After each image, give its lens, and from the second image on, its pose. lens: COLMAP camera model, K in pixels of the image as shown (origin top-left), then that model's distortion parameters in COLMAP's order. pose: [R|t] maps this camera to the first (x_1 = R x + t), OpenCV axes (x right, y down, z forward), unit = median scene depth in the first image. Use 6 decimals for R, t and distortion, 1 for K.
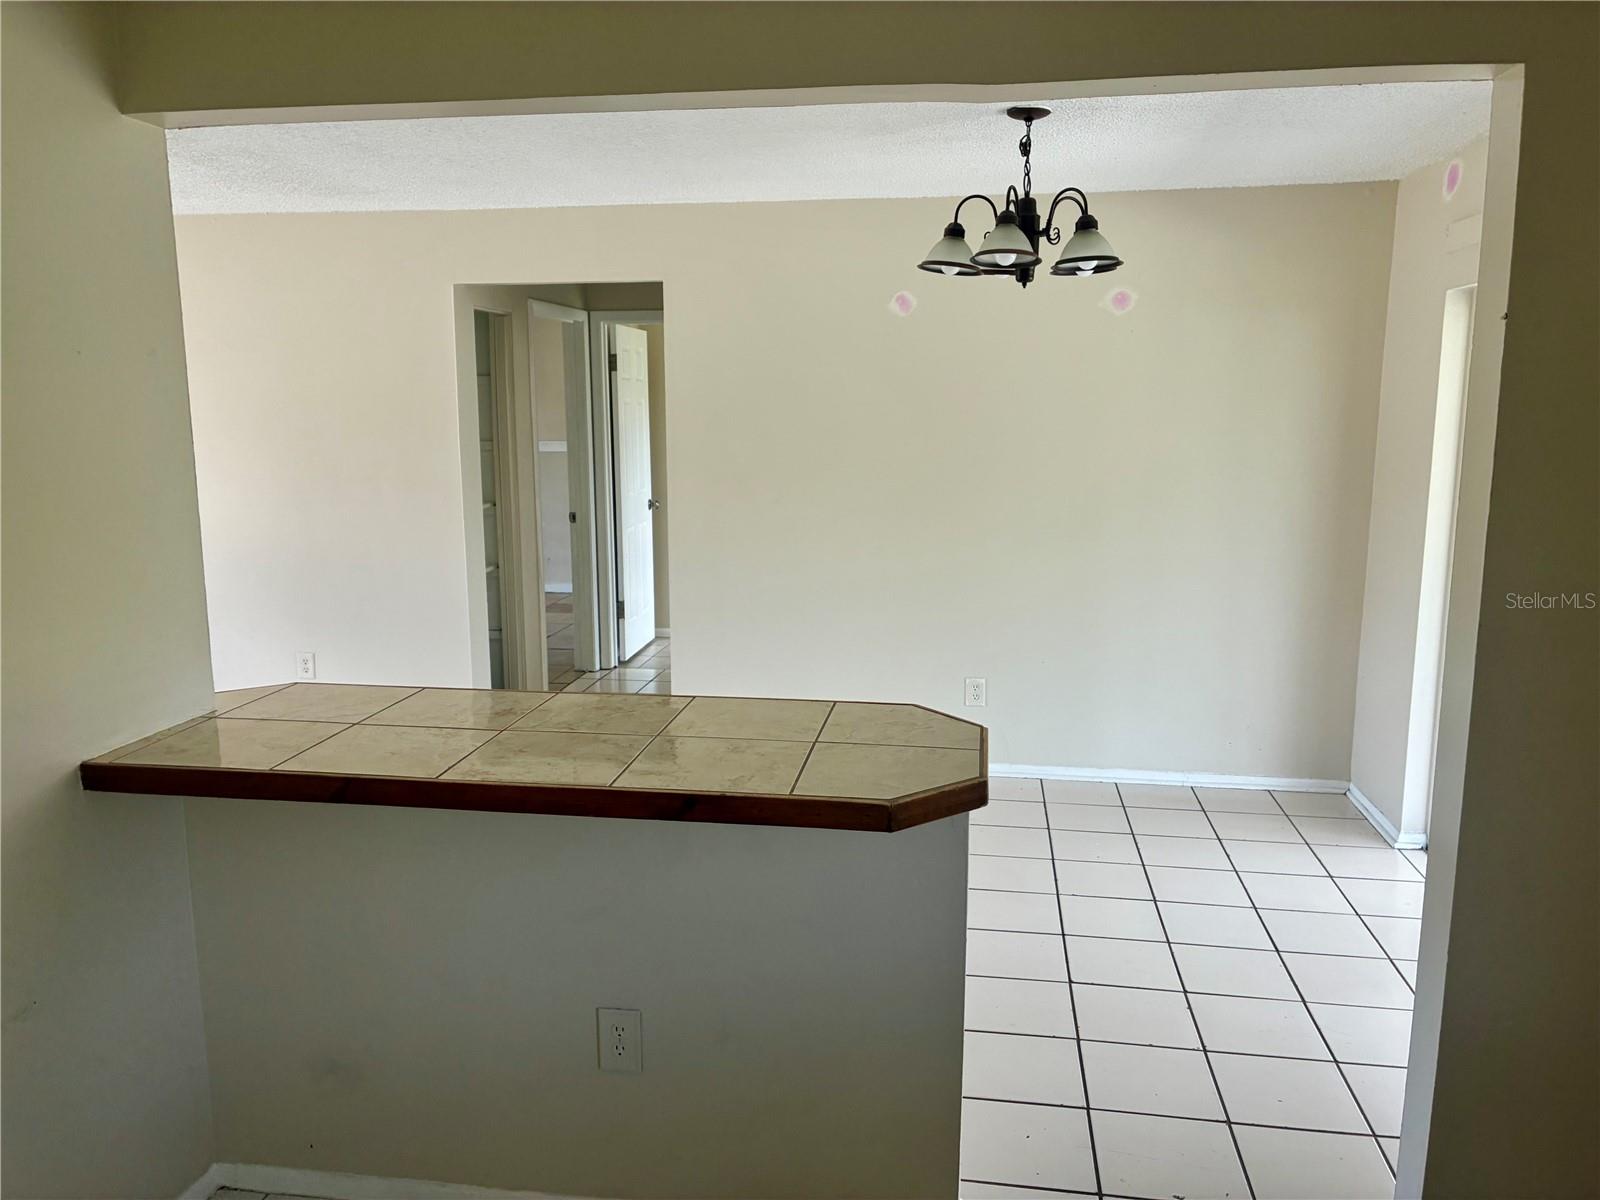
lens RADIAL K [[1207.2, 0, 798.8], [0, 1207.2, 600.8], [0, 0, 1]] dist [0.050433, -0.005484]
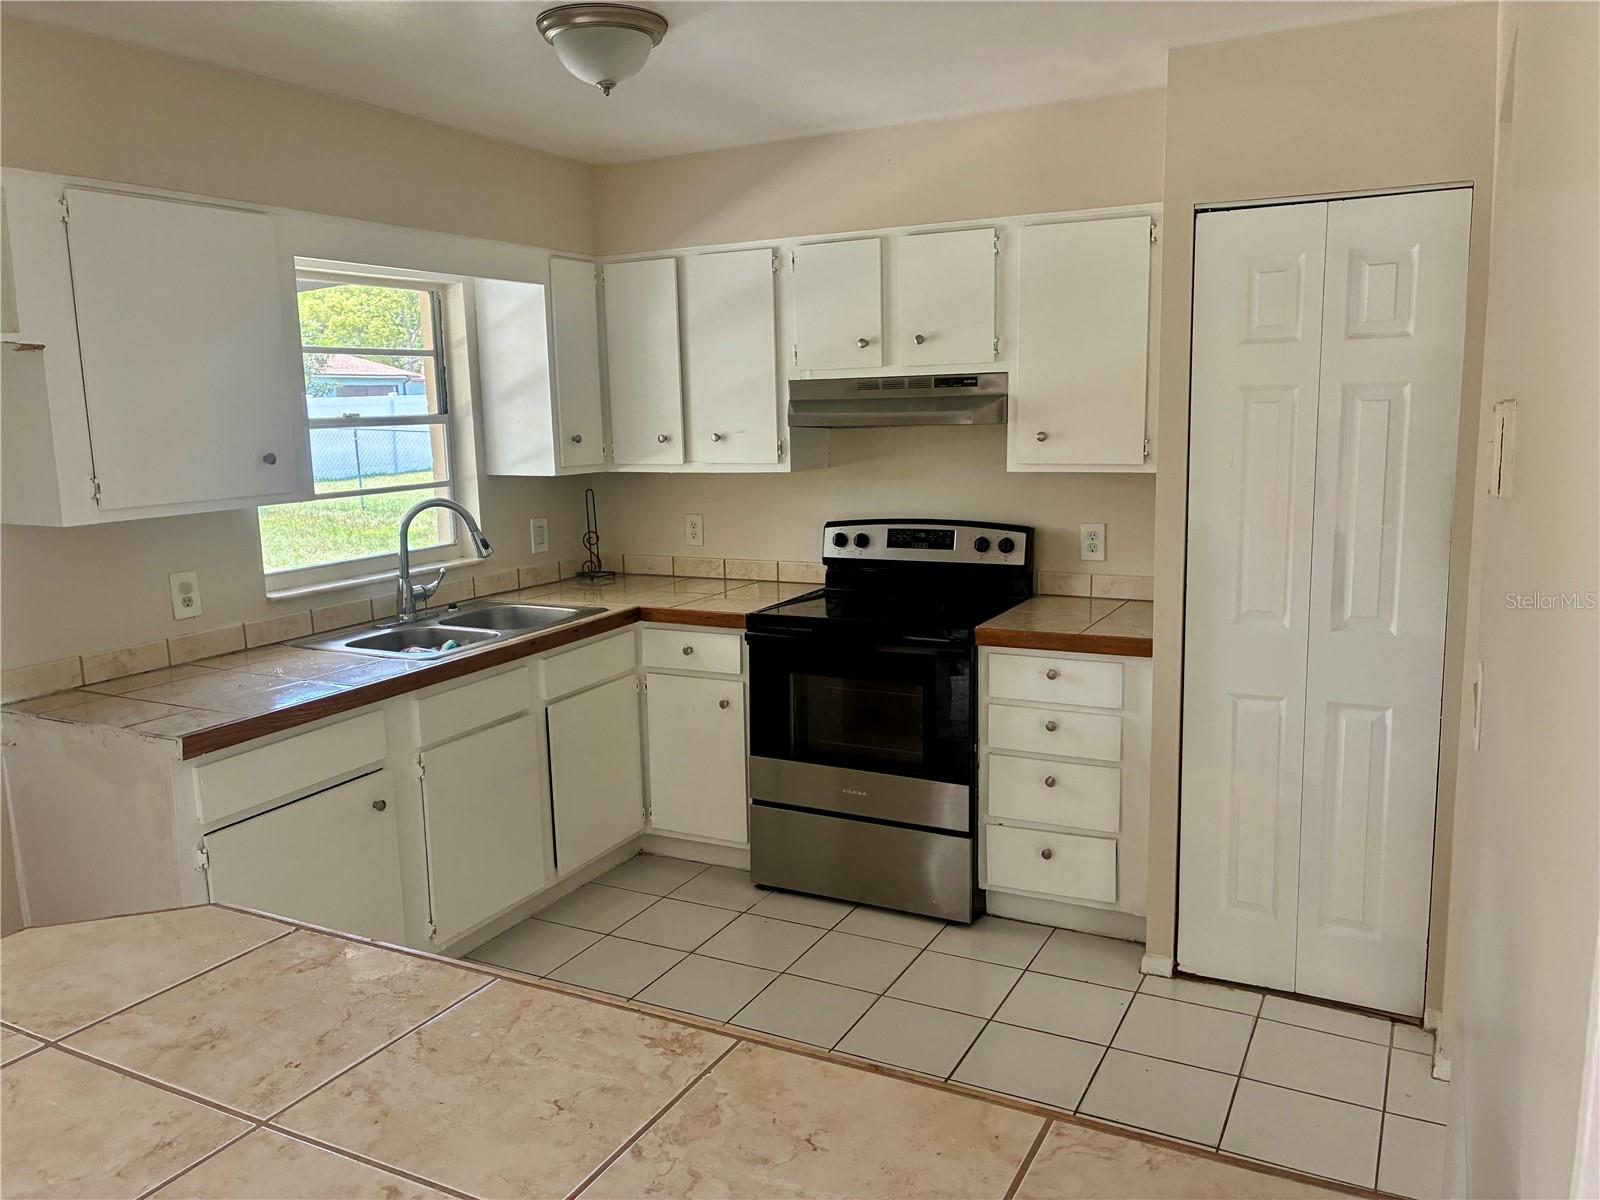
lens RADIAL K [[1207.2, 0, 798.9], [0, 1207.2, 597.6], [0, 0, 1]] dist [0.050433, -0.005484]
pose [[-0.948456, -0.022020, 0.316144, -0.469246], [0.082347, 0.946192, 0.312952, -0.212952], [-0.306025, 0.322855, -0.895608, 1.340049]]
